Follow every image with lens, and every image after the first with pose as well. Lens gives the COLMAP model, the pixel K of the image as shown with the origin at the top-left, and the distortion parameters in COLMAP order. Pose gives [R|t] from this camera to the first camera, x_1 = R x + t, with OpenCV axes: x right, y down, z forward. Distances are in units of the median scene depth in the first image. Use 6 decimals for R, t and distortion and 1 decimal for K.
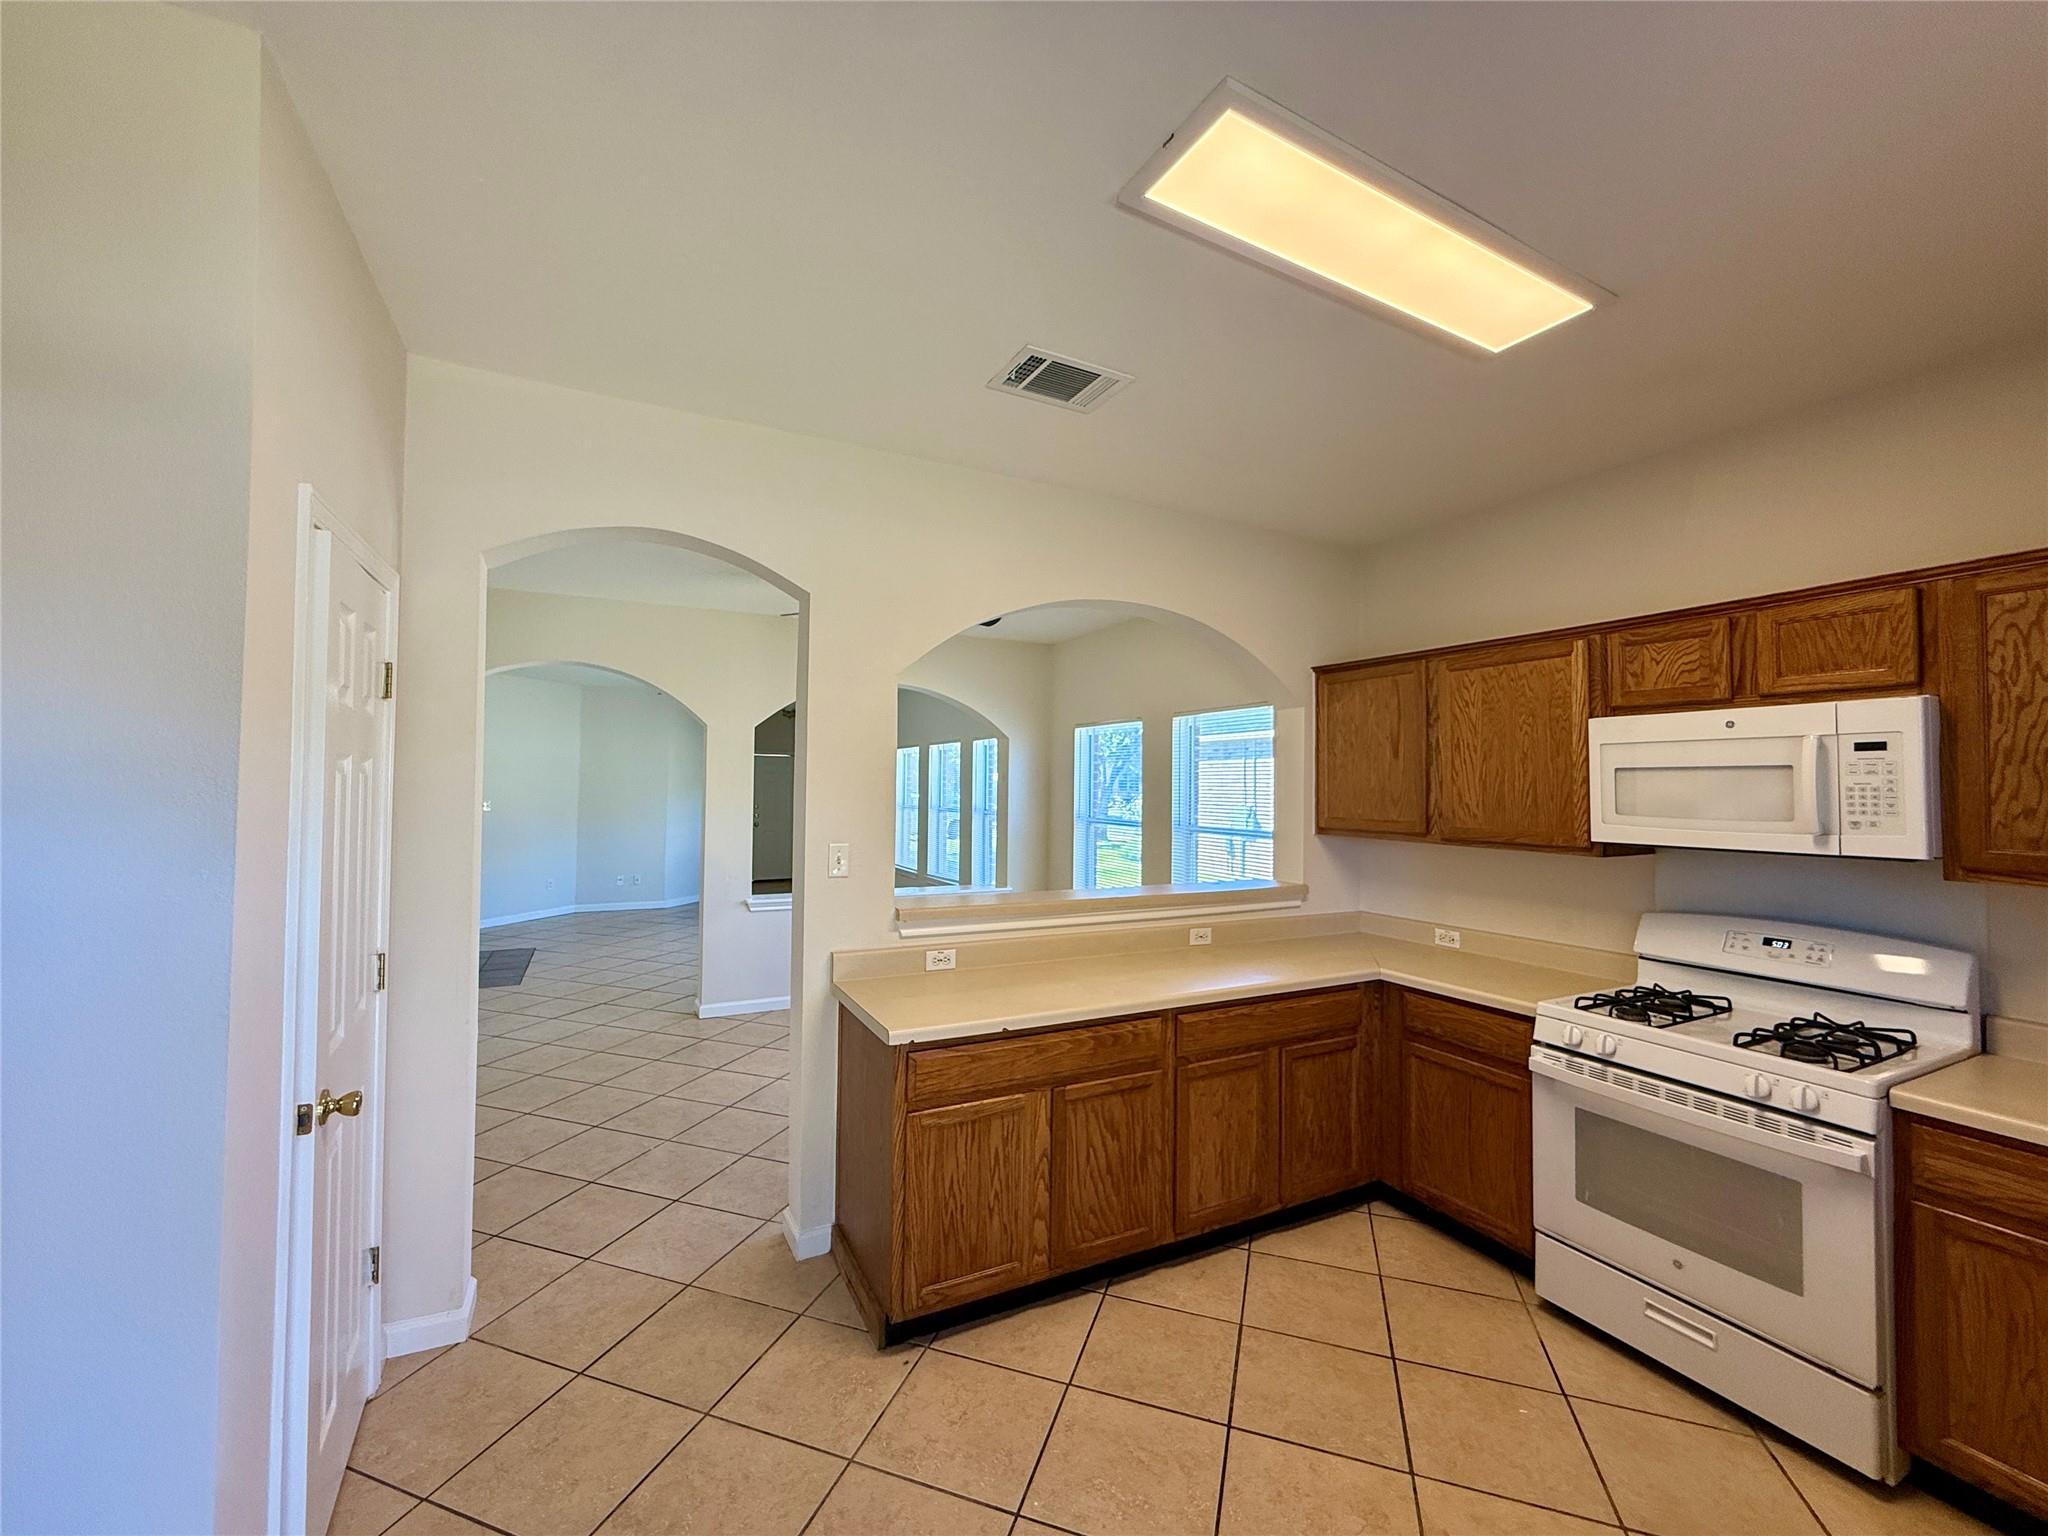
lens RADIAL K [[817.9, 0, 1018.5], [0, 817.9, 769.6], [0, 0, 1]] dist [-0.002676, 0.001073]
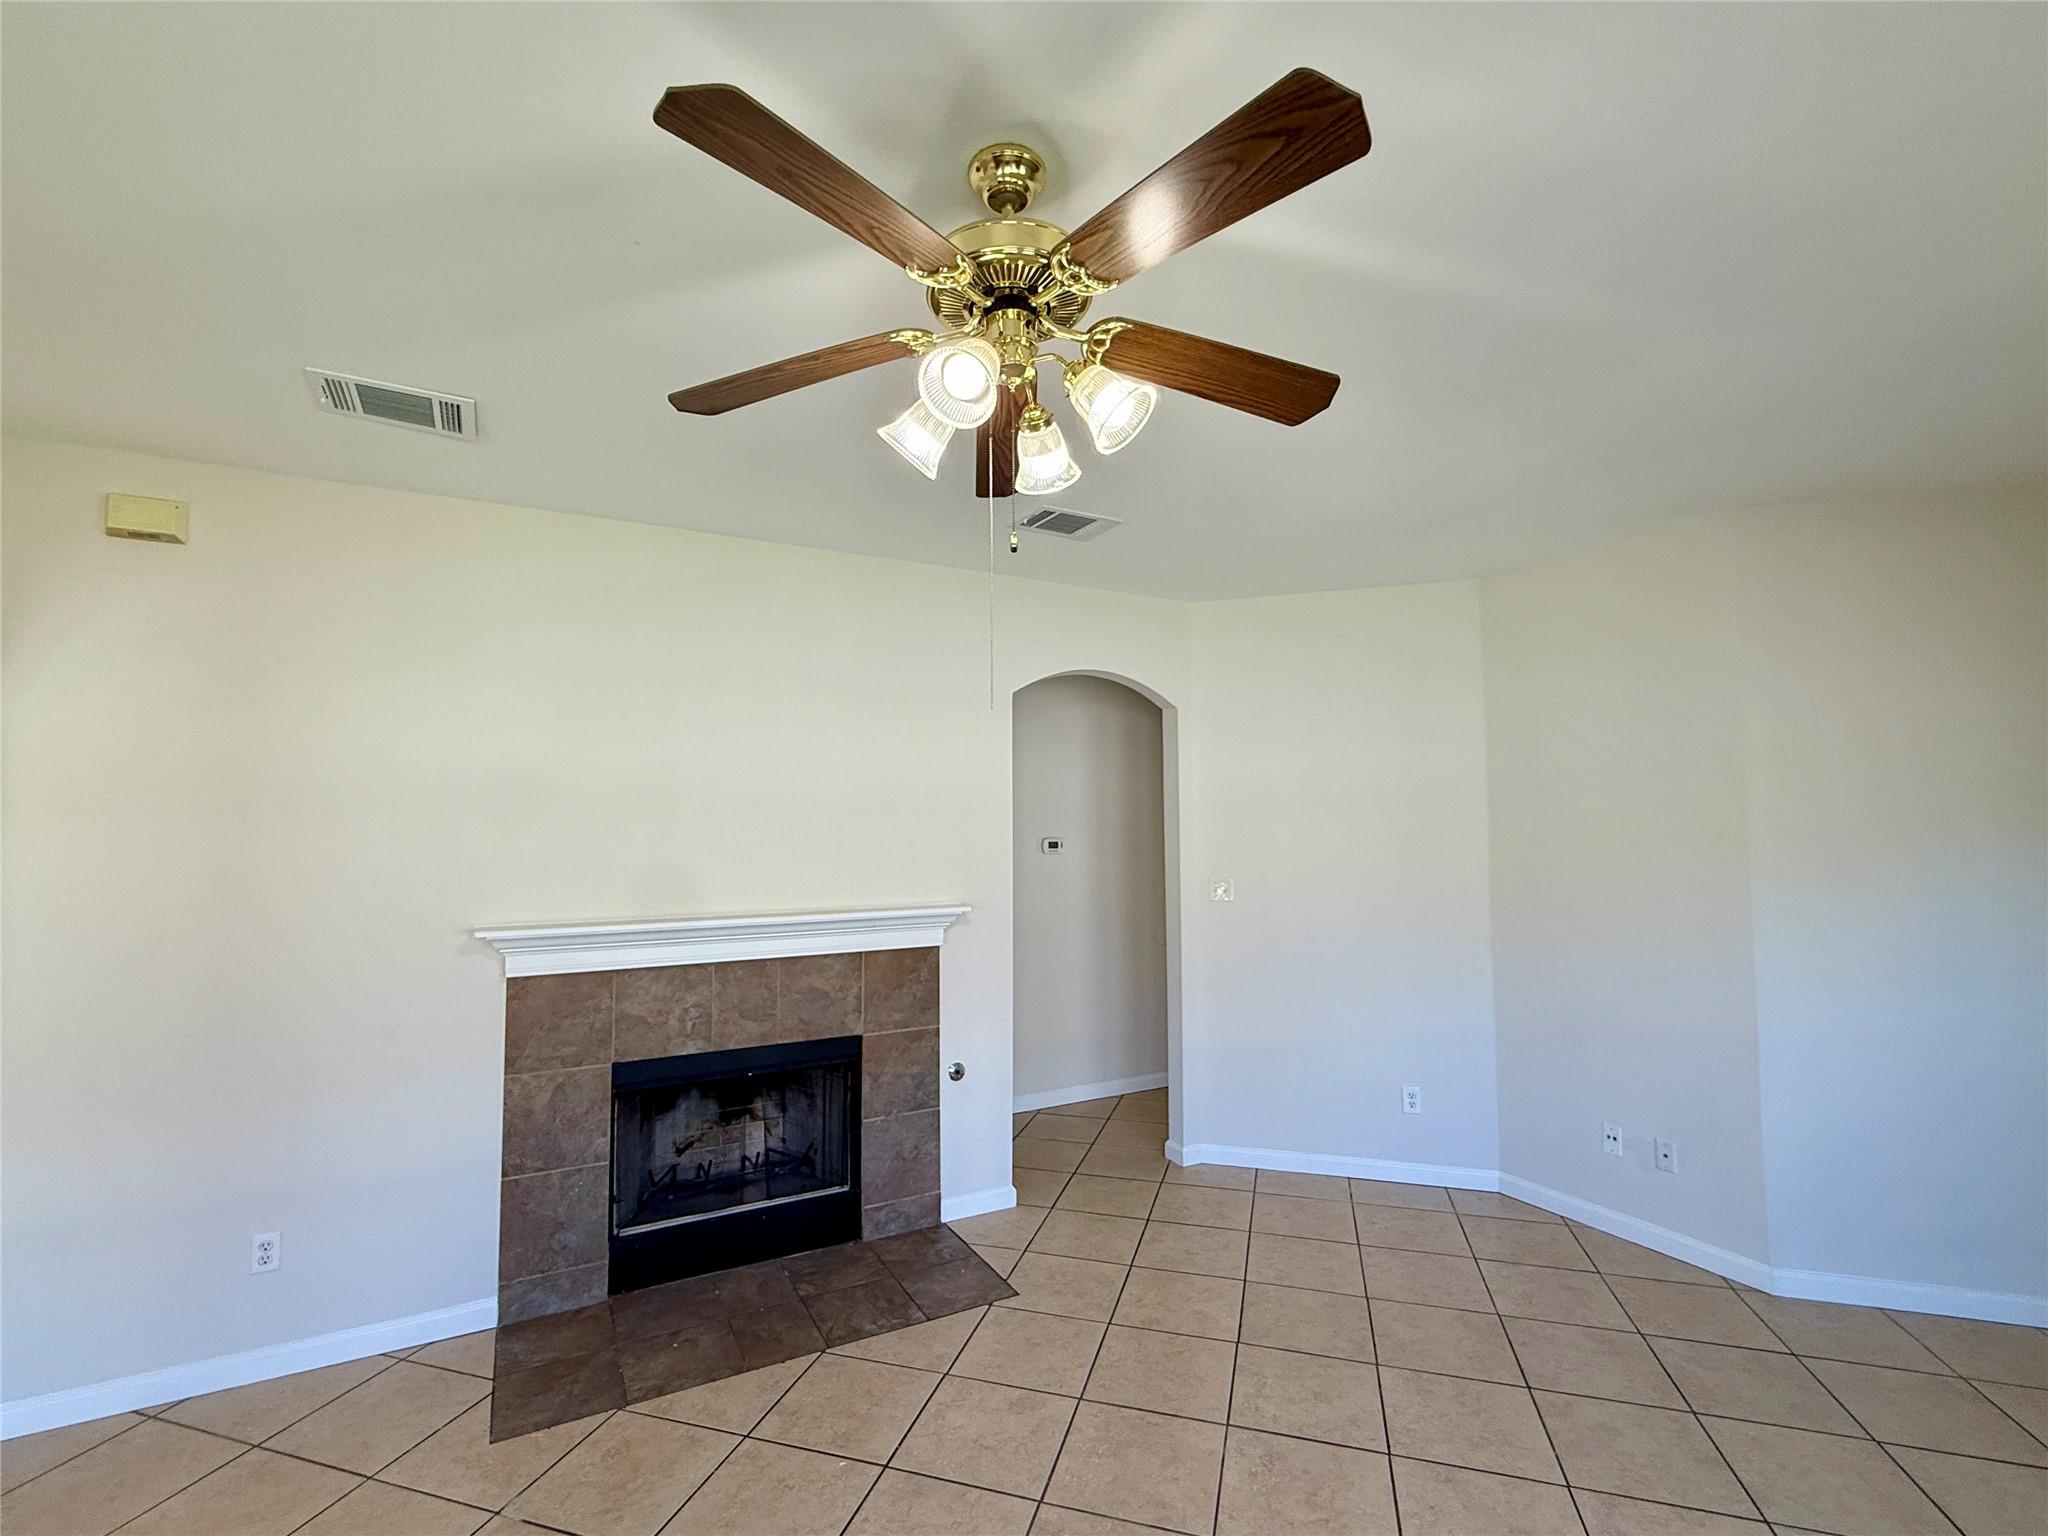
lens RADIAL K [[909.7, 0, 1024.0], [0, 909.7, 768.0], [0, 0, 1]] dist [-0.001748, -0.000268]
pose [[0.028354, -0.075018, -0.996779, -0.506057], [0.029660, 0.996804, -0.074176, 0.036226], [0.999158, -0.027461, 0.030488, 3.046174]]
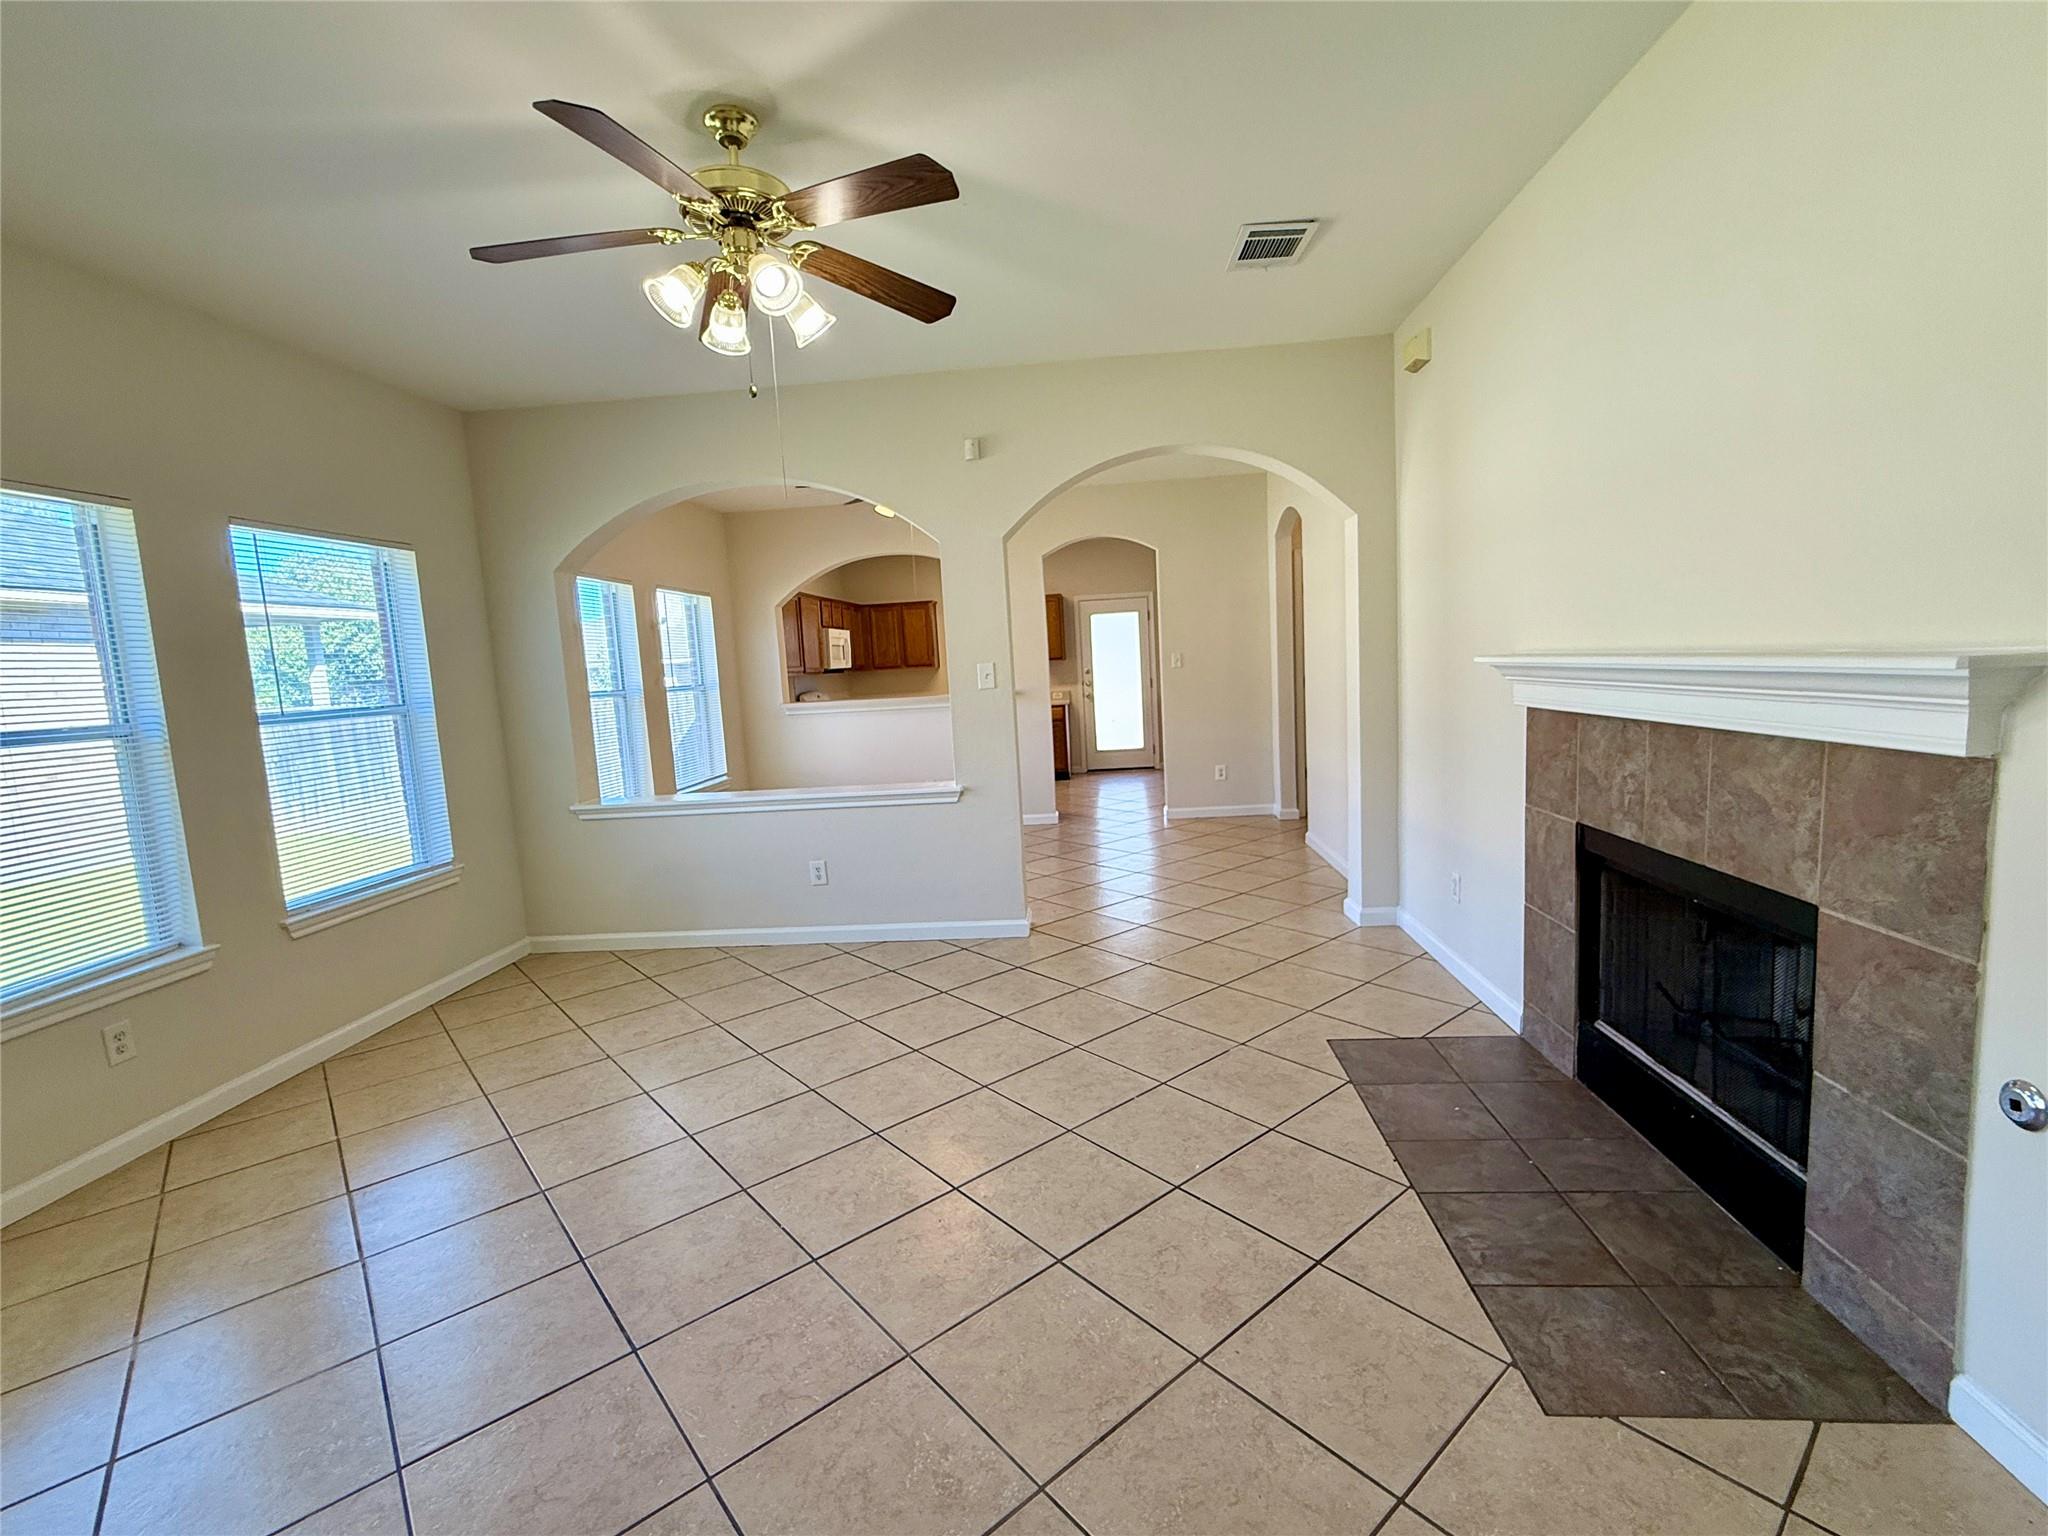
lens RADIAL K [[909.7, 0, 1024.0], [0, 909.7, 768.0], [0, 0, 1]] dist [-0.001748, -0.000268]
pose [[-0.850645, -0.023568, 0.525212, -1.820827], [0.036094, 0.994020, 0.103063, 0.138892], [-0.524500, 0.106627, -0.844707, 3.737726]]
